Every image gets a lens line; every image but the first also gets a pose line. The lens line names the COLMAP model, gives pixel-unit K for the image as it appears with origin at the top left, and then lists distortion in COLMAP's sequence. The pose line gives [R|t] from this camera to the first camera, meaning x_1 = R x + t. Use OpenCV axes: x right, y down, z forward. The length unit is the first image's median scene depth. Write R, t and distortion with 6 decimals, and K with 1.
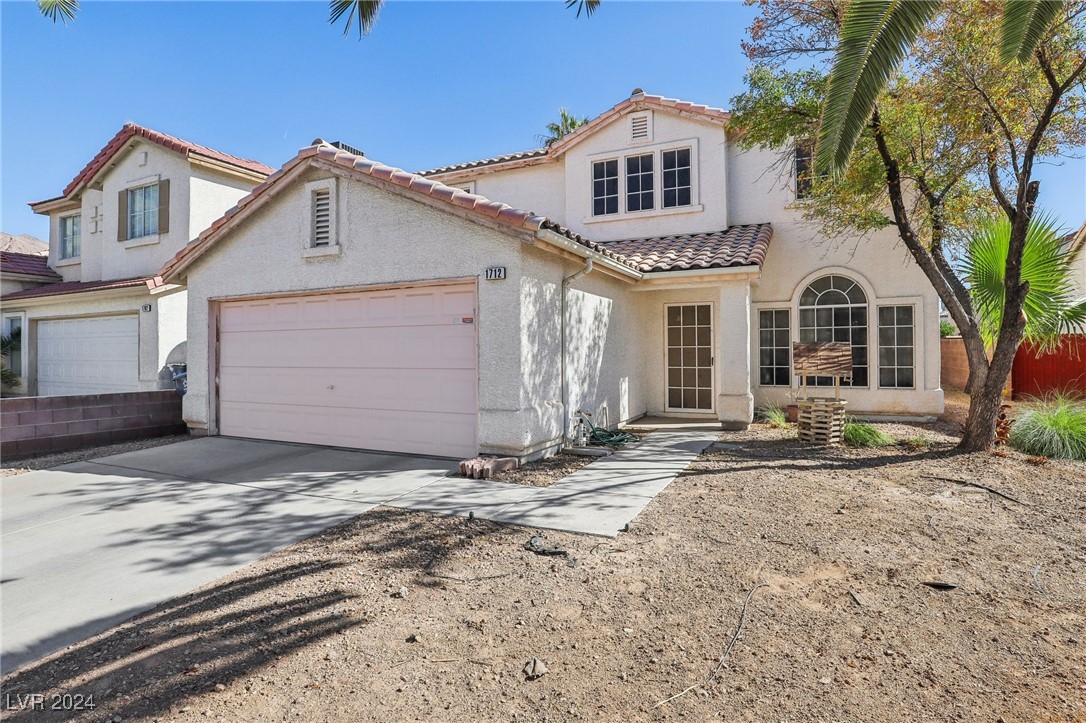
lens RADIAL K [[524.6, 0, 563.1], [0, 524.6, 342.4], [0, 0, 1]] dist [-0.033701, 0.004707]
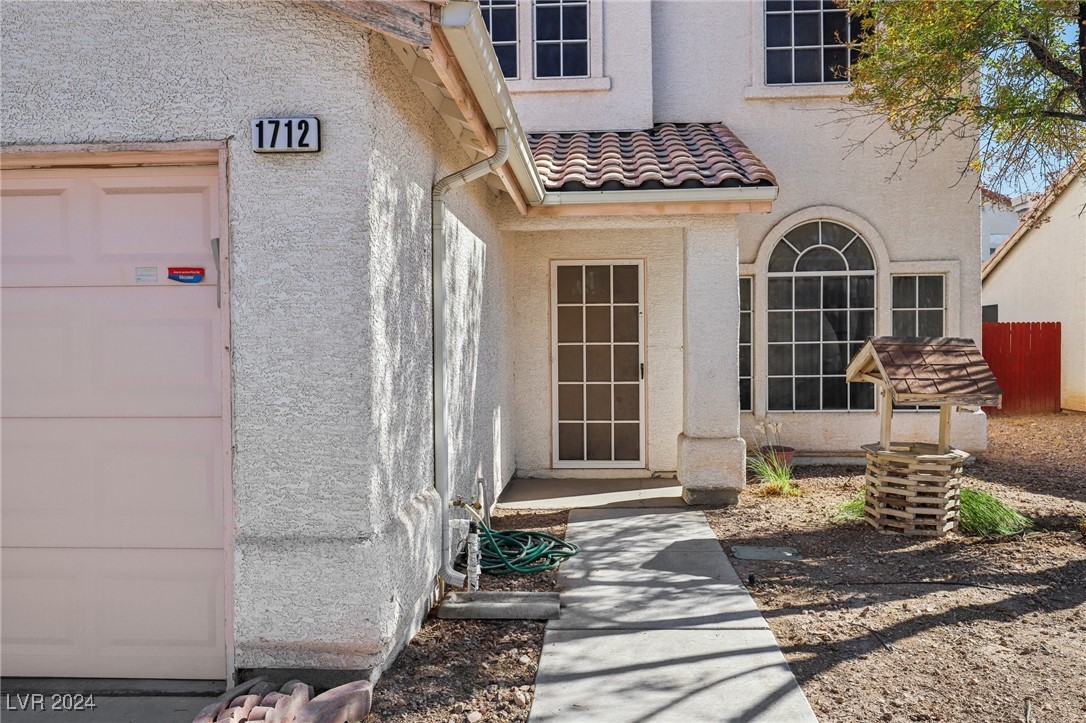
lens RADIAL K [[797.4, 0, 539.4], [0, 797.4, 350.8], [0, 0, 1]] dist [0.004647, 0.005919]
pose [[0.938631, -0.005318, 0.344883, -0.107727], [-0.003274, 0.999699, 0.024327, -0.004262], [-0.344908, -0.023963, 0.938330, 0.320350]]
